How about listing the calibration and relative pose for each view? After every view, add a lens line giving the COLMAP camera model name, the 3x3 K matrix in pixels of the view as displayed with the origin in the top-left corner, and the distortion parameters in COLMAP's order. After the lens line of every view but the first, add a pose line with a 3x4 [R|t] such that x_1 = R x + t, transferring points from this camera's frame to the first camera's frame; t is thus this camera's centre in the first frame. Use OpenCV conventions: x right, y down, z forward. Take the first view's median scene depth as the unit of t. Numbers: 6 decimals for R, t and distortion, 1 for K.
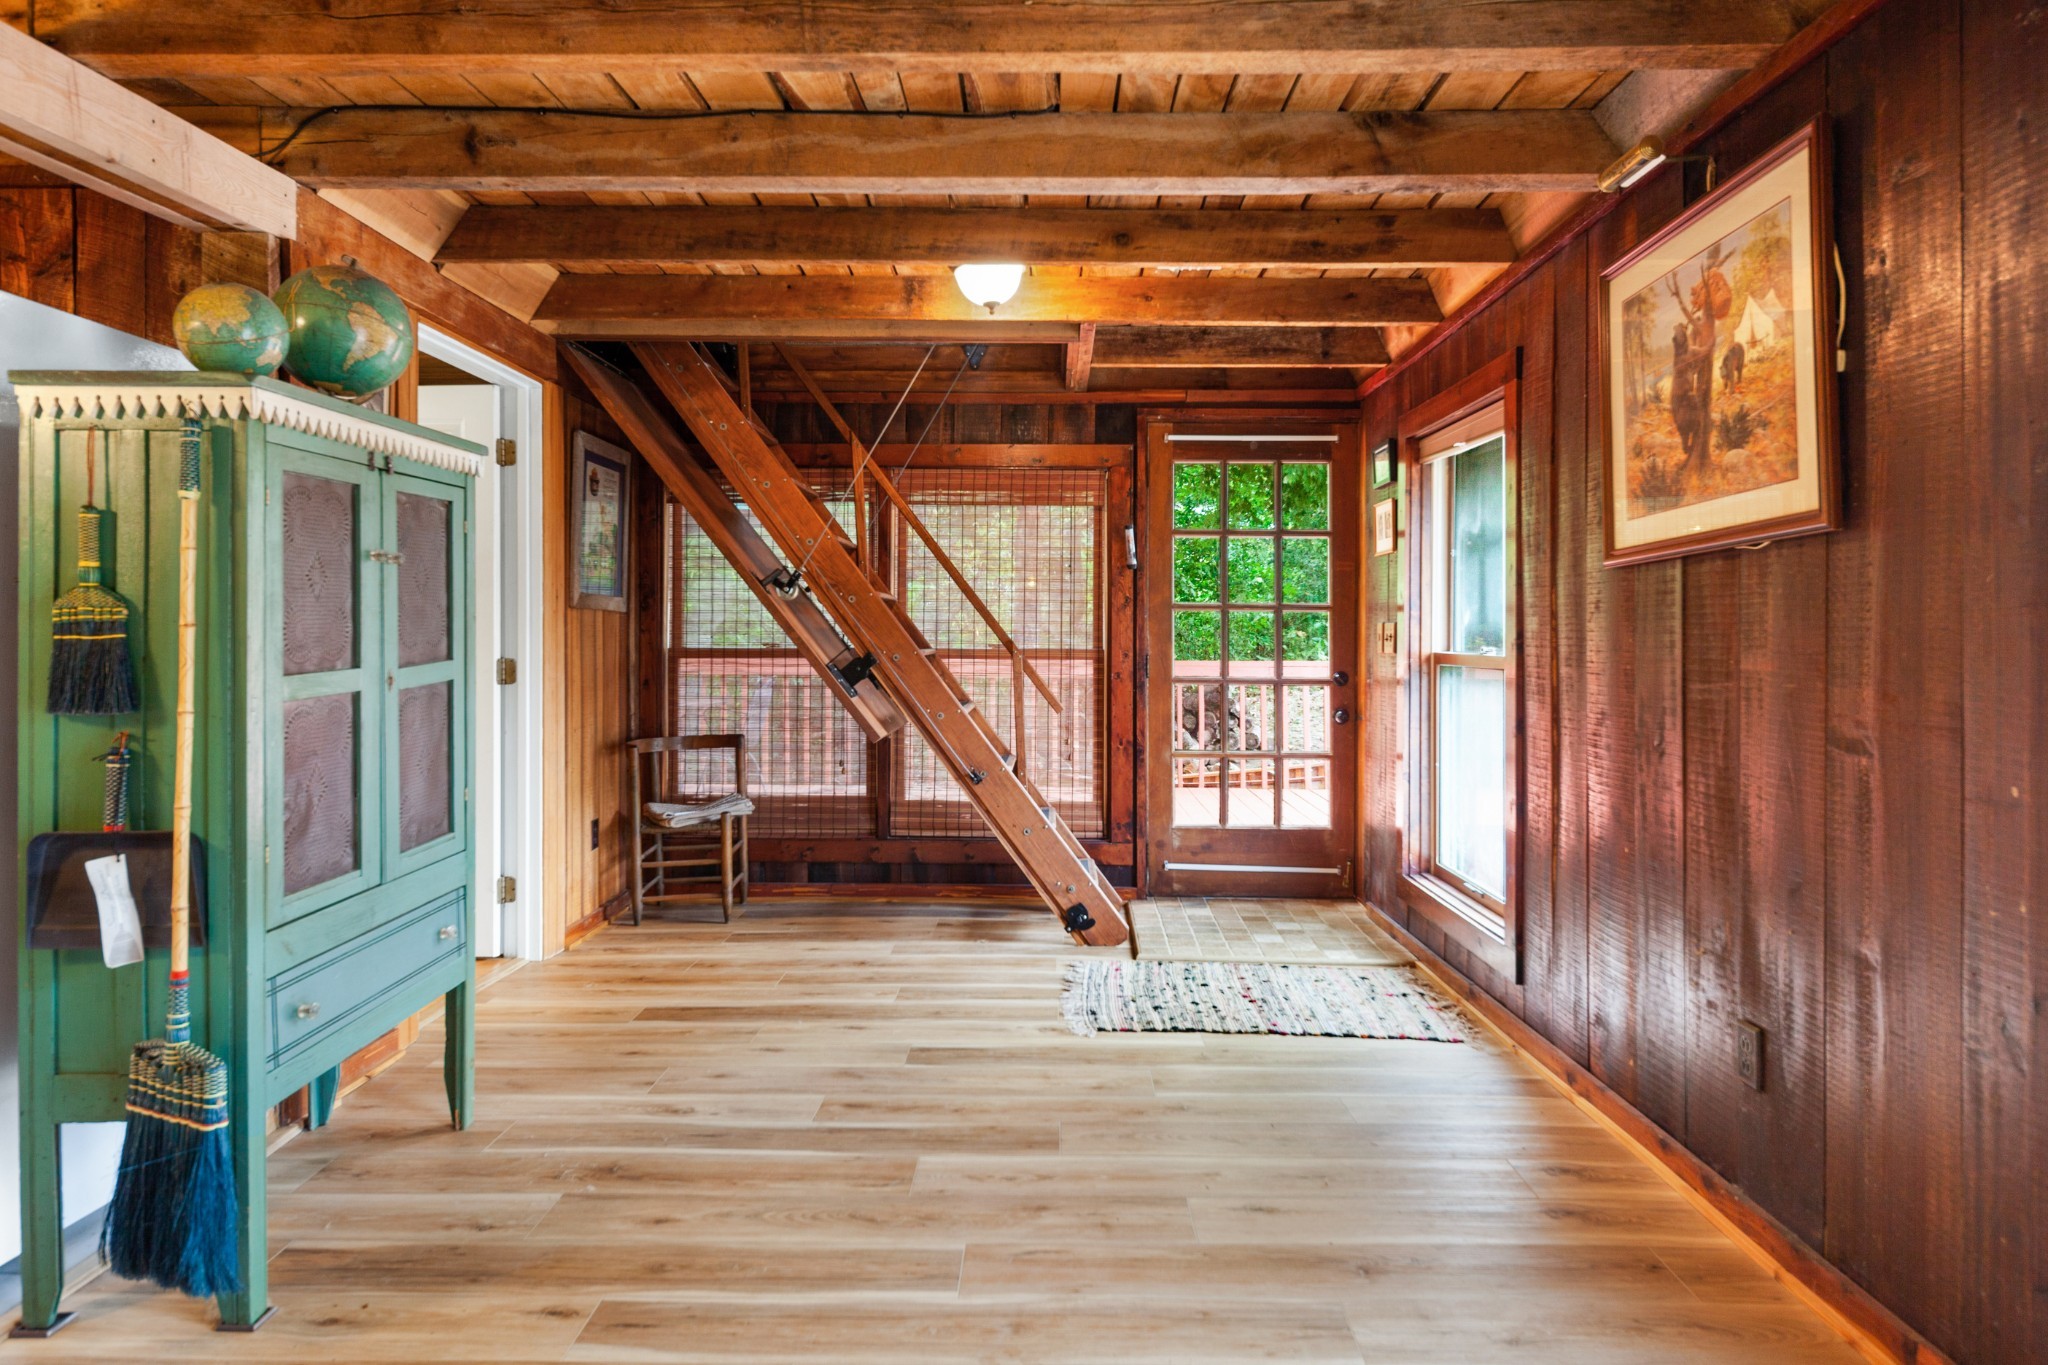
lens RADIAL K [[1219.1, 0, 1028.7], [0, 1219.1, 630.2], [0, 0, 1]] dist [0.001668, -0.000806]
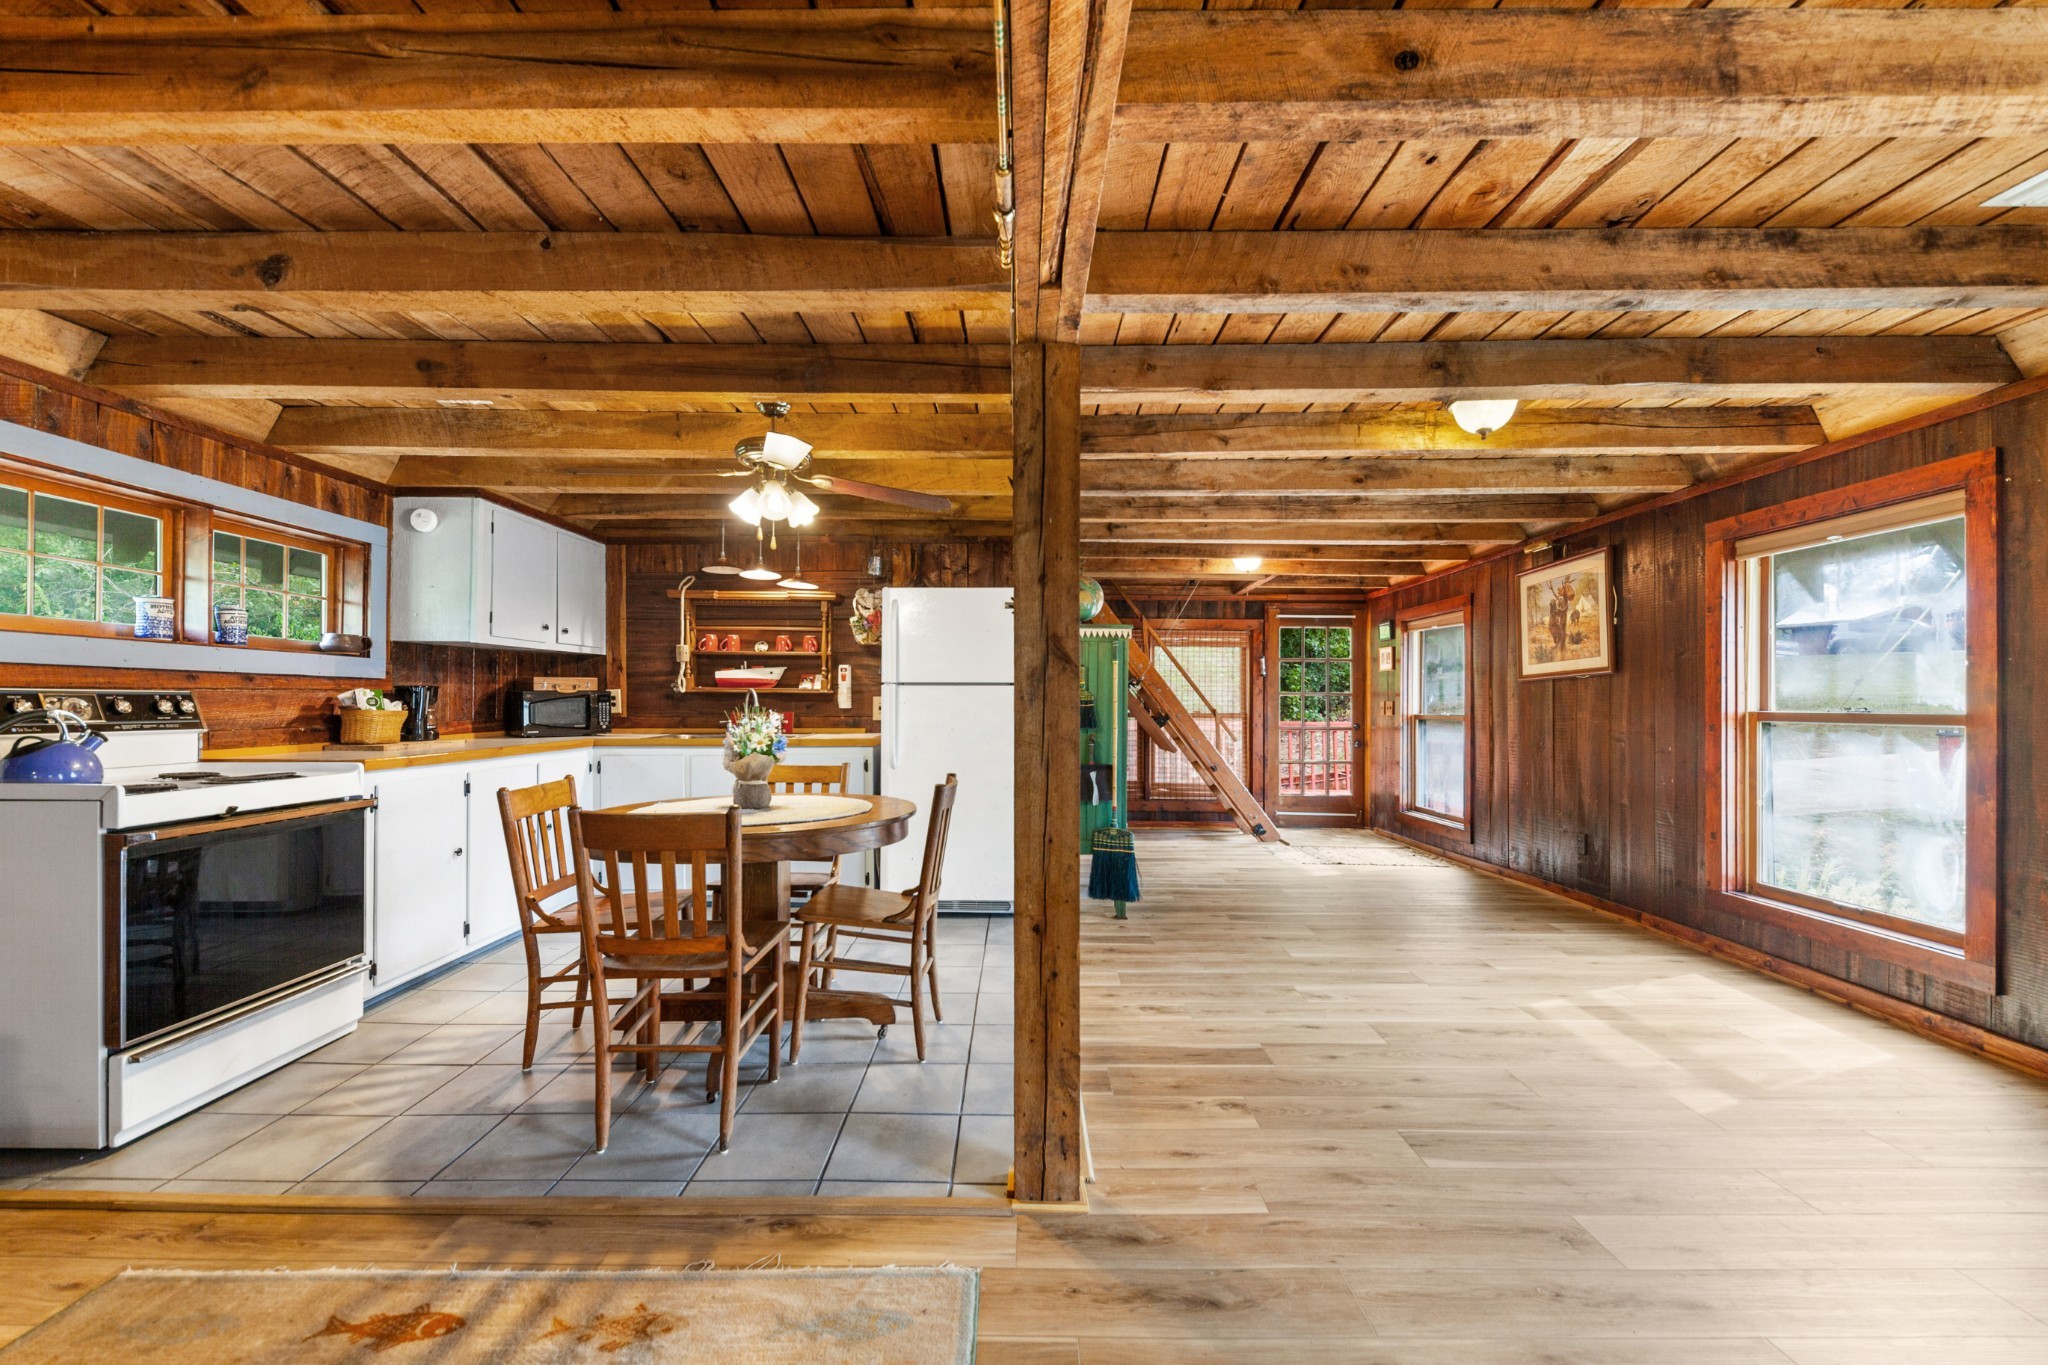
lens RADIAL K [[811.8, 0, 1016.9], [0, 811.8, 701.1], [0, 0, 1]] dist [0.013409, 0.000069]
pose [[0.999942, 0.001031, 0.010691, -0.453730], [-0.000967, 0.999981, -0.006061, 0.003222], [-0.010698, 0.006051, 0.999924, -0.553458]]
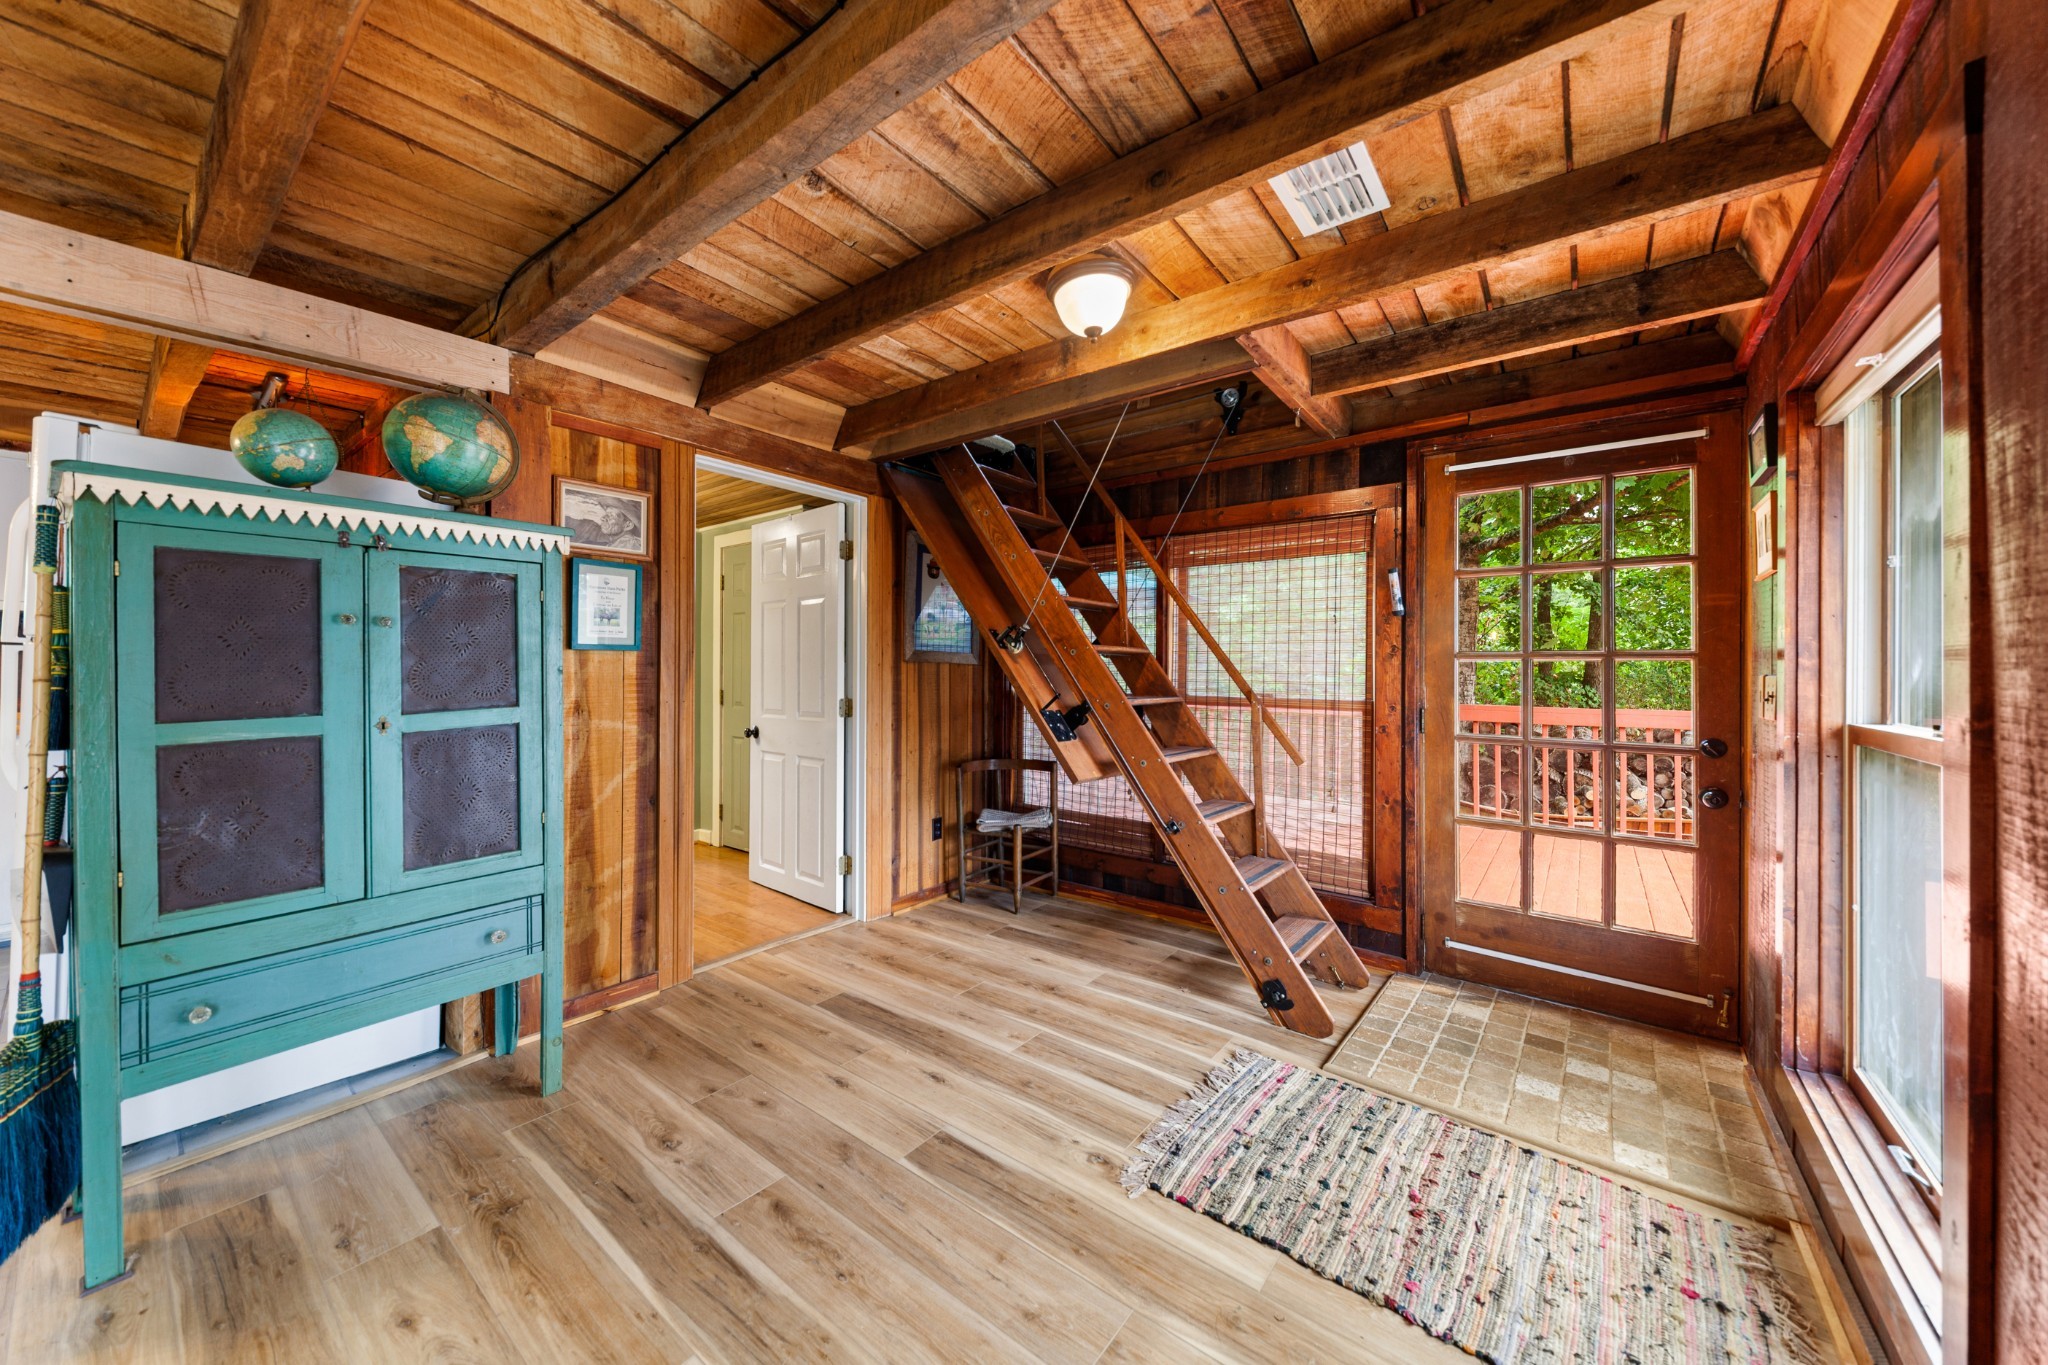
lens RADIAL K [[722.5, 0, 1018.0], [0, 722.5, 668.4], [0, 0, 1]] dist [0.014351, -0.006574]
pose [[0.798550, -0.000889, -0.601927, 0.226800], [-0.003560, 0.999974, -0.006200, -0.006751], [0.601918, 0.007094, 0.798527, 0.467799]]
